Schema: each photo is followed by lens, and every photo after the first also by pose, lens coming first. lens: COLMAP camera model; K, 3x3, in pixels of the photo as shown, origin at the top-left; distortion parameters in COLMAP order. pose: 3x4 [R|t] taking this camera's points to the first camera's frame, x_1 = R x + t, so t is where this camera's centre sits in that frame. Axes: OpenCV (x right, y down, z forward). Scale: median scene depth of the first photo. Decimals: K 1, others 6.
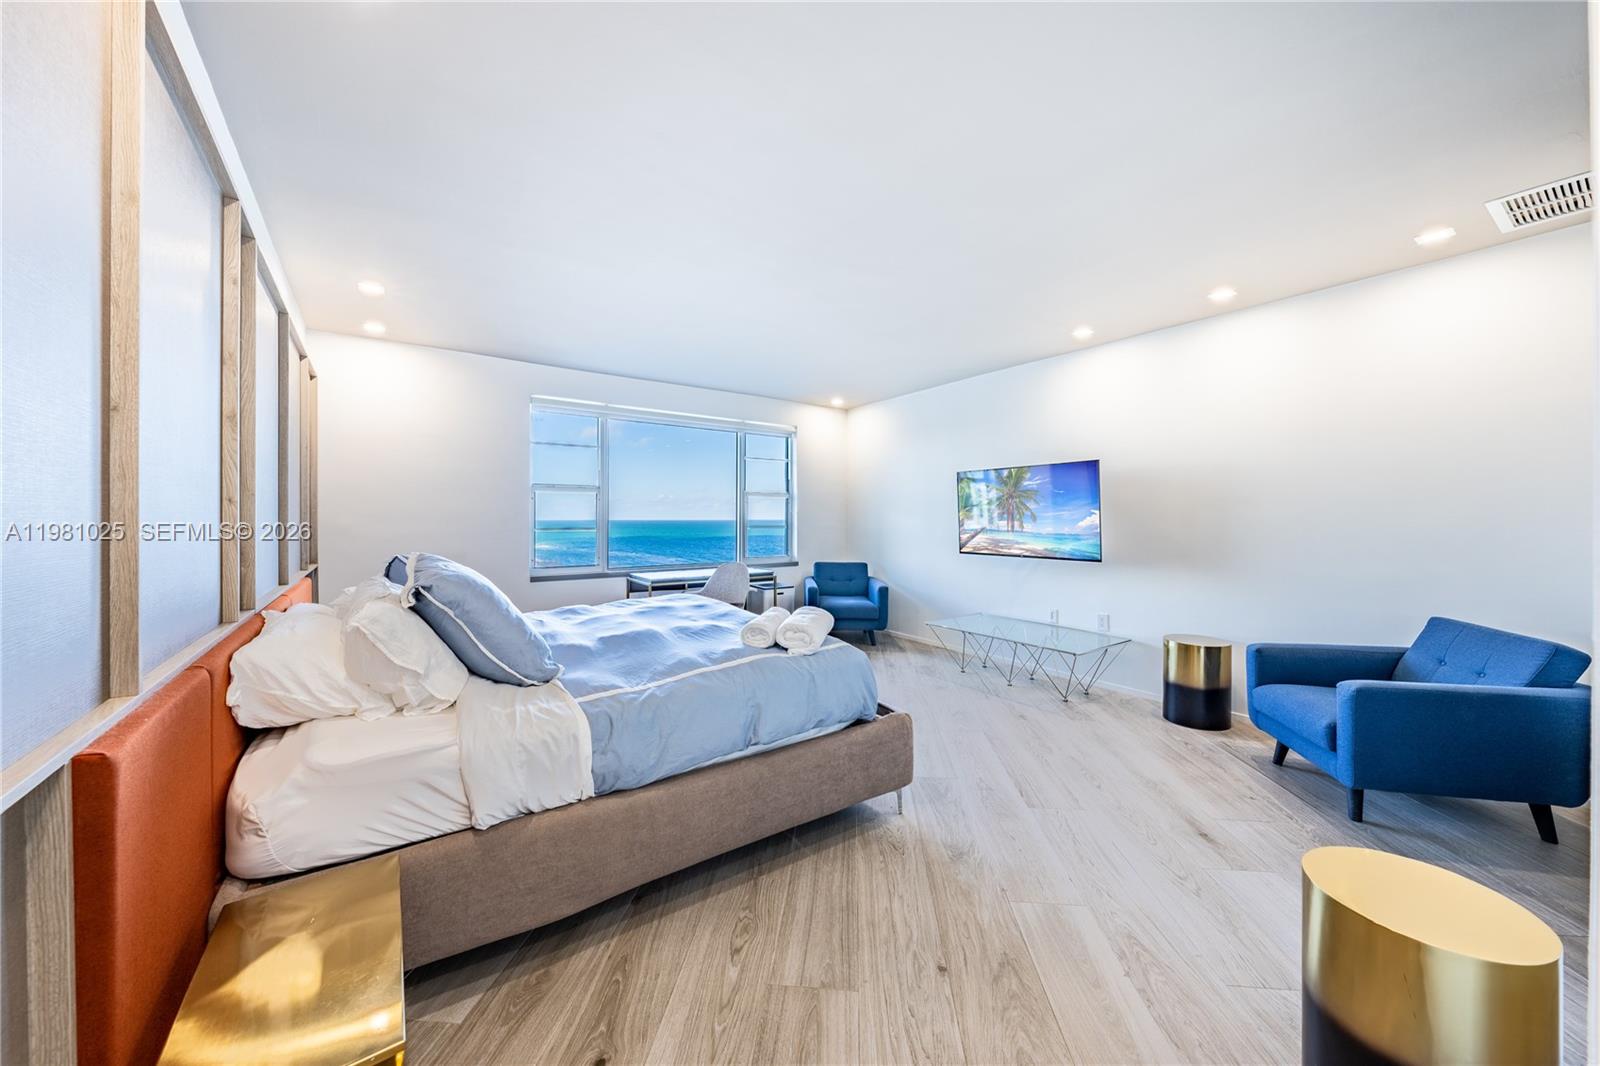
lens RADIAL K [[556.1, 0, 792.0], [0, 556.1, 522.7], [0, 0, 1]] dist [-0.002904, 0.000307]
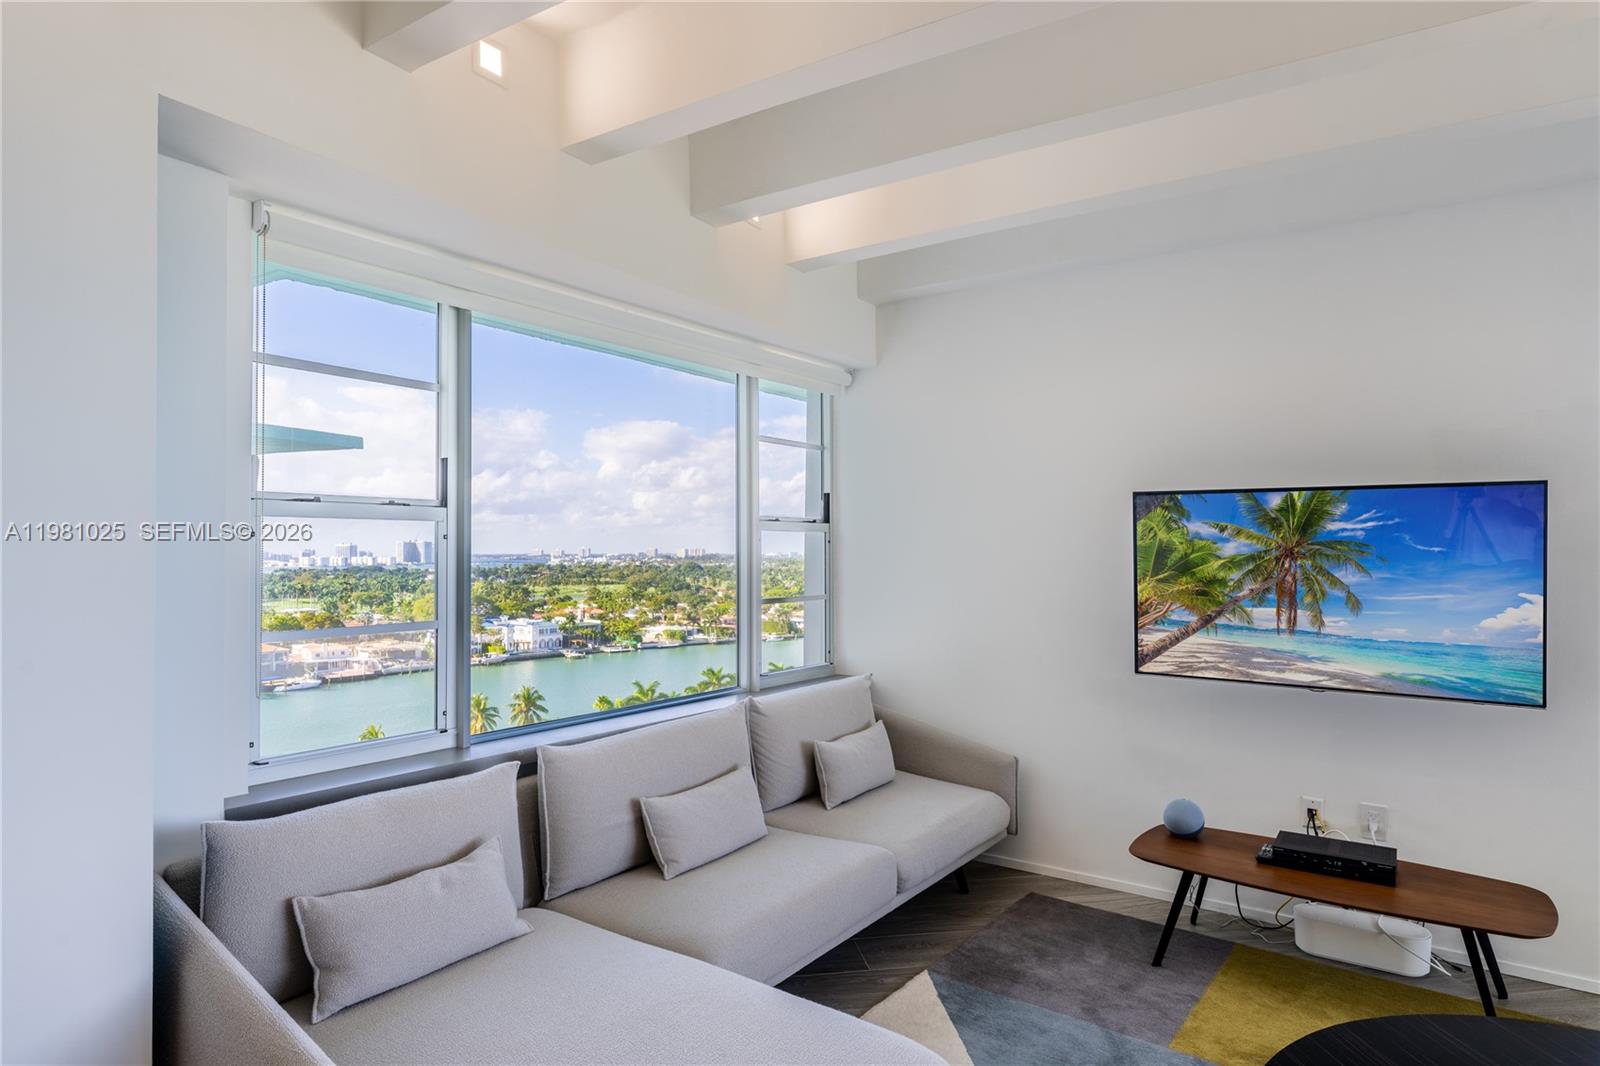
lens RADIAL K [[962.1, 0, 766.7], [0, 962.1, 534.0], [0, 0, 1]] dist [0.016784, 0.000107]
pose [[0.930957, 0.010936, 0.364966, -0.276856], [-0.006302, 0.999884, -0.013886, -0.049101], [-0.365075, 0.010628, 0.930917, 0.425573]]
